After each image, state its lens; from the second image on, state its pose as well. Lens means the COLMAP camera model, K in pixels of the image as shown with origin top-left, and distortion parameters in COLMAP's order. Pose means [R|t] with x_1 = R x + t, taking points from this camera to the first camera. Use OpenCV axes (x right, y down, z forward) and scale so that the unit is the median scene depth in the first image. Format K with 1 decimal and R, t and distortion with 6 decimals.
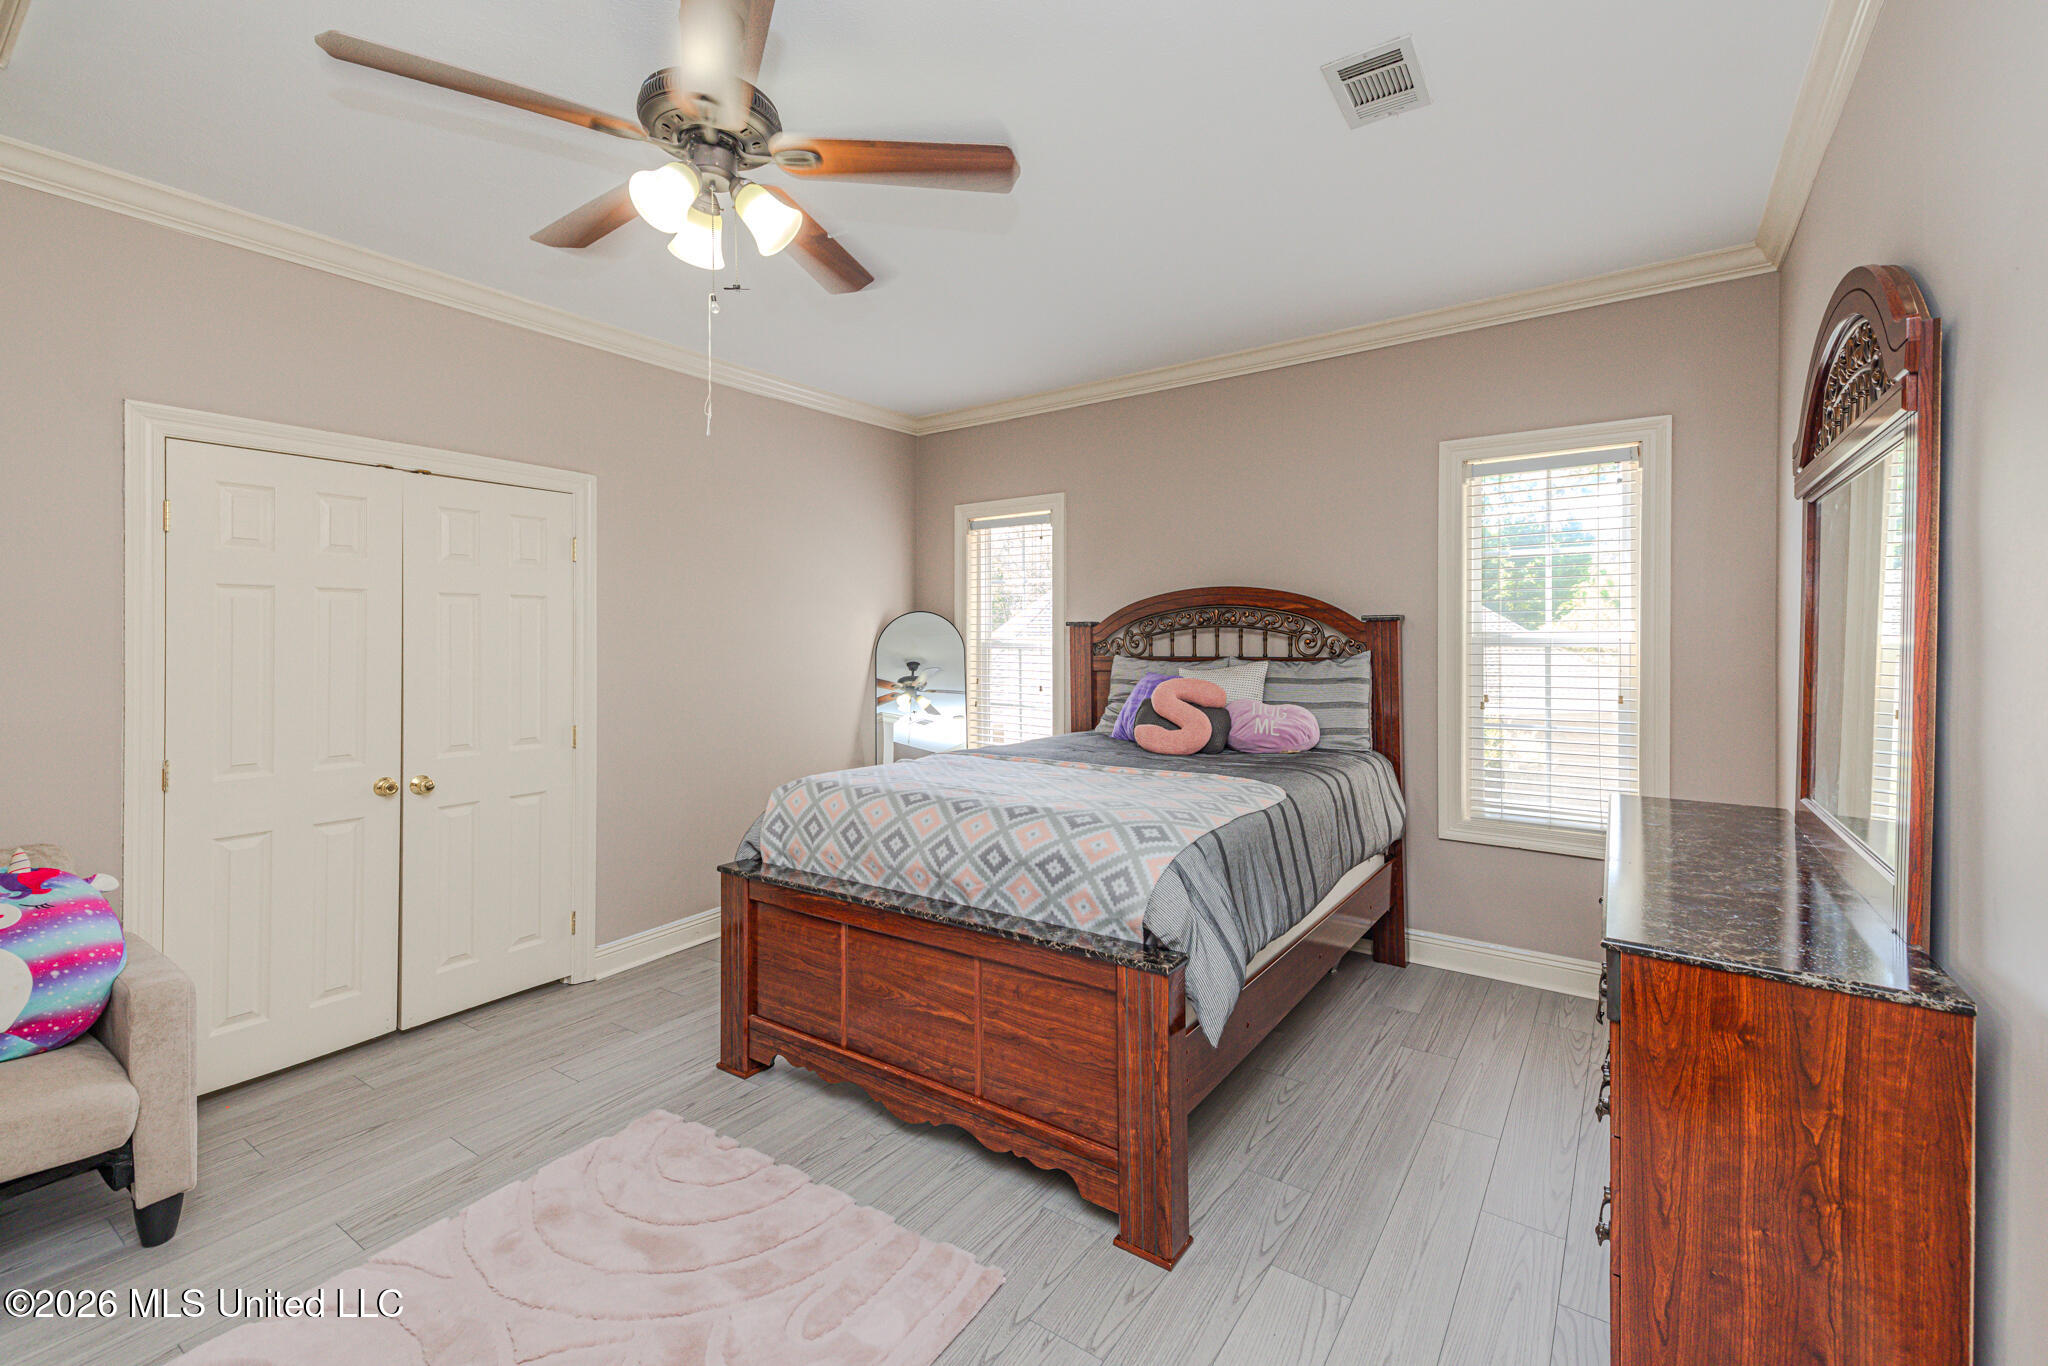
lens RADIAL K [[865.5, 0, 995.4], [0, 865.5, 643.1], [0, 0, 1]] dist [0.004427, 0.000165]
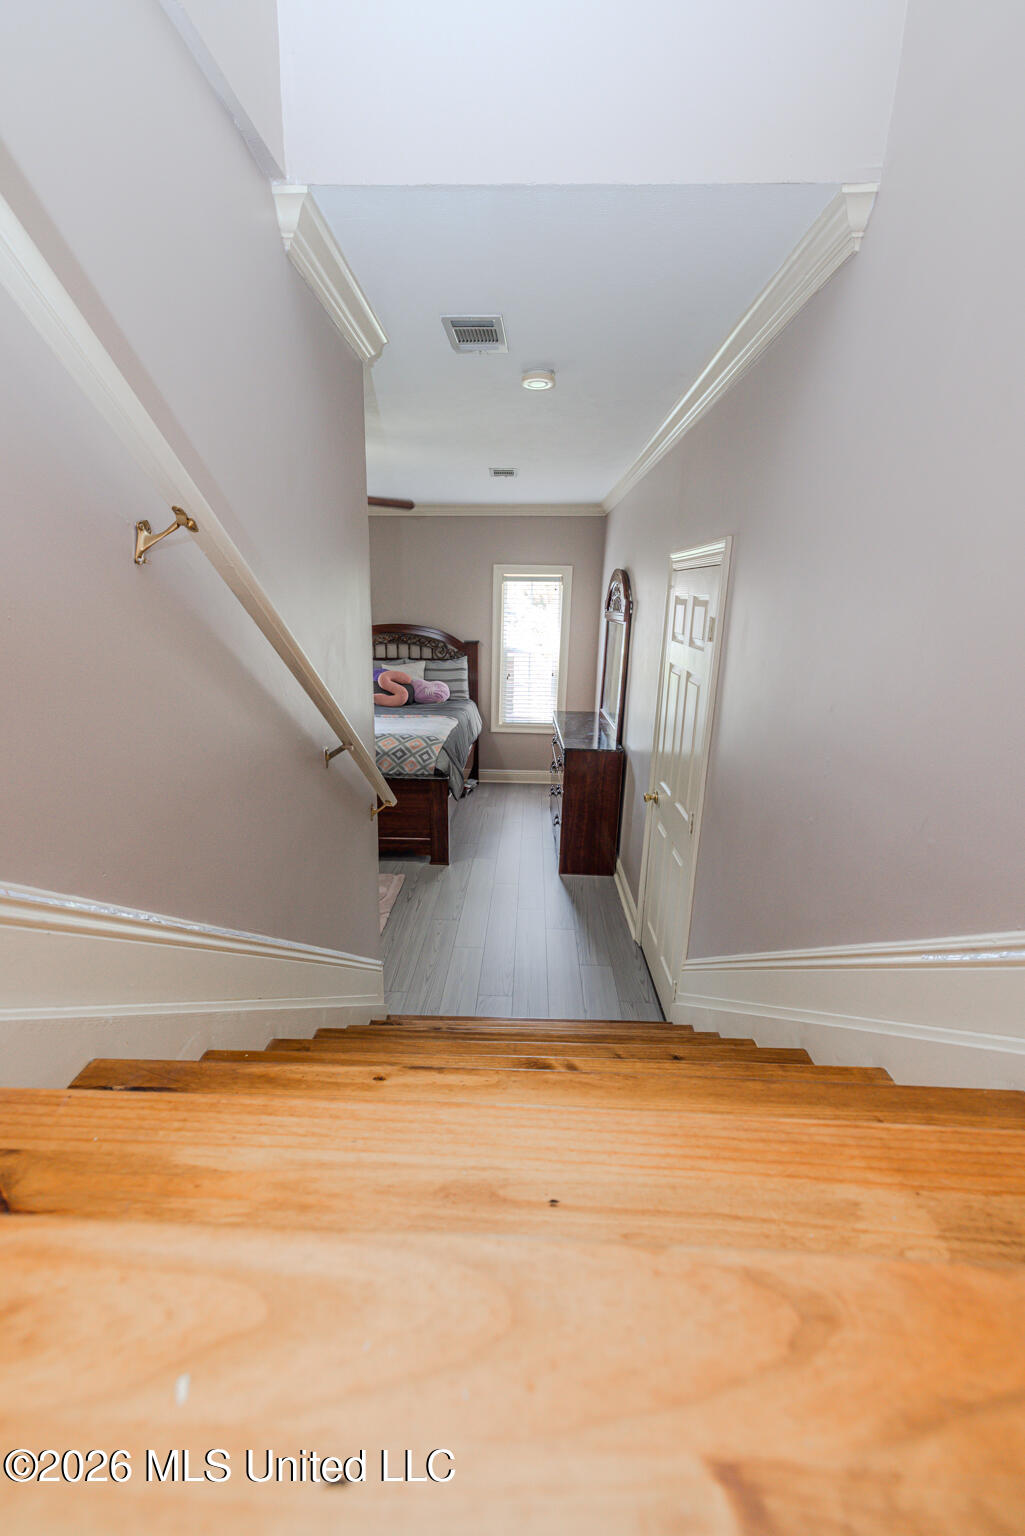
lens RADIAL K [[649.1, 0, 509.3], [0, 649.1, 770.7], [0, 0, 1]] dist [0.004427, 0.000165]
pose [[0.821940, -0.126836, 0.555272, -0.497861], [-0.016245, 0.969273, 0.245450, -0.126166], [-0.569342, -0.210766, 0.794624, -0.535550]]
